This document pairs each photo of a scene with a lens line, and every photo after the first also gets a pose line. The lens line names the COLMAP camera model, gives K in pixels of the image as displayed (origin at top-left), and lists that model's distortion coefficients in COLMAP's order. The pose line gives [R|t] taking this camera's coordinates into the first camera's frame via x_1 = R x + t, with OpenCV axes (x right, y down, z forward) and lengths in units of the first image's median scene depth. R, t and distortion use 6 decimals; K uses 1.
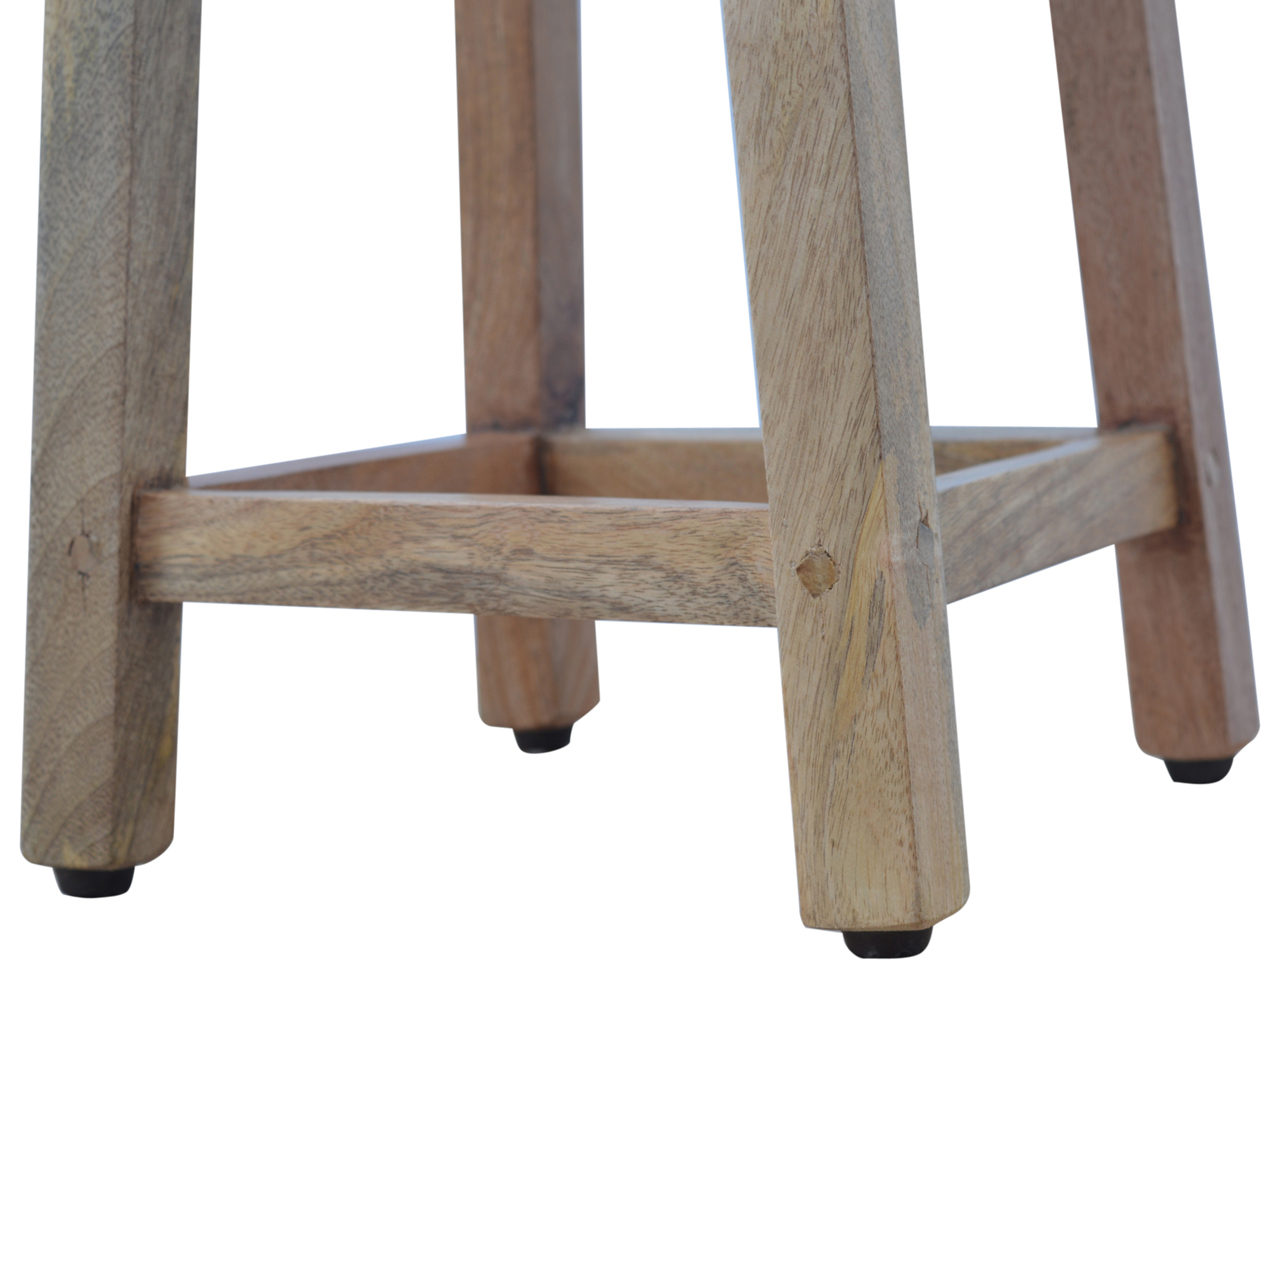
lens RADIAL K [[3884.3, 0, 640.0], [0, 3884.3, 640.0], [0, 0, 1]] dist [-0.083254, 0.343667]
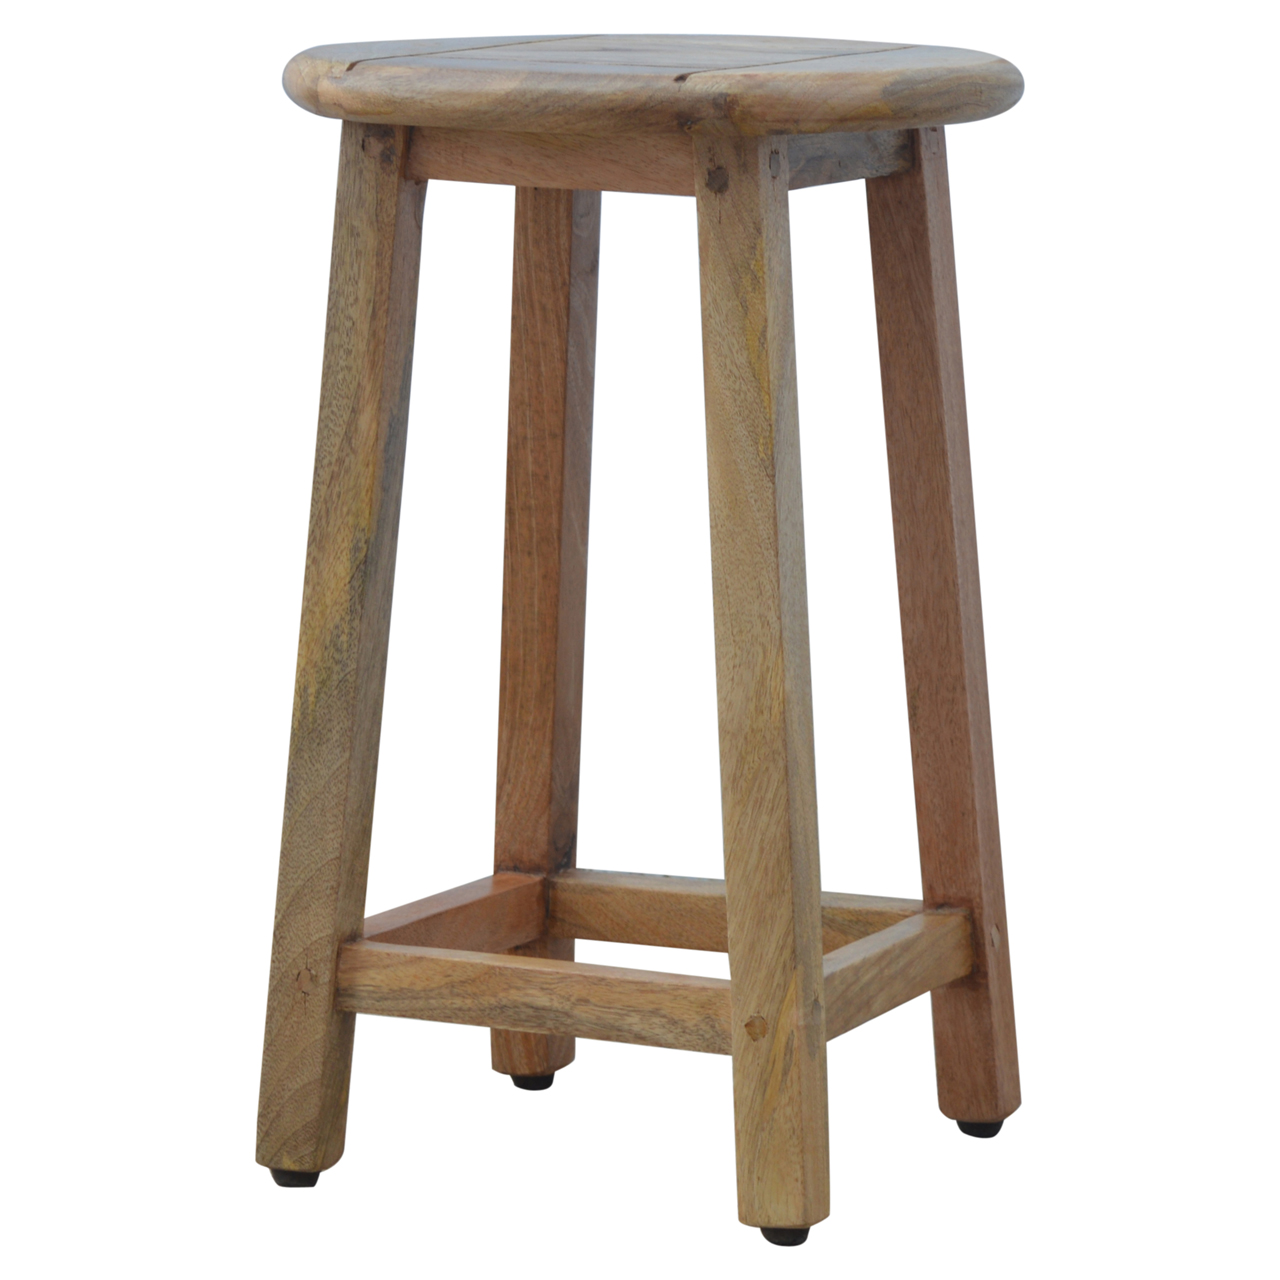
lens RADIAL K [[6364.9, 0, 640.0], [0, 6364.9, 640.0], [0, 0, 1]] dist [-0.106889, 2.037451]
pose [[0.997203, 0.043474, 0.060796, -0.174331], [-0.042764, 0.999001, -0.012939, -0.139711], [-0.061298, 0.010303, 0.998066, -1.733897]]
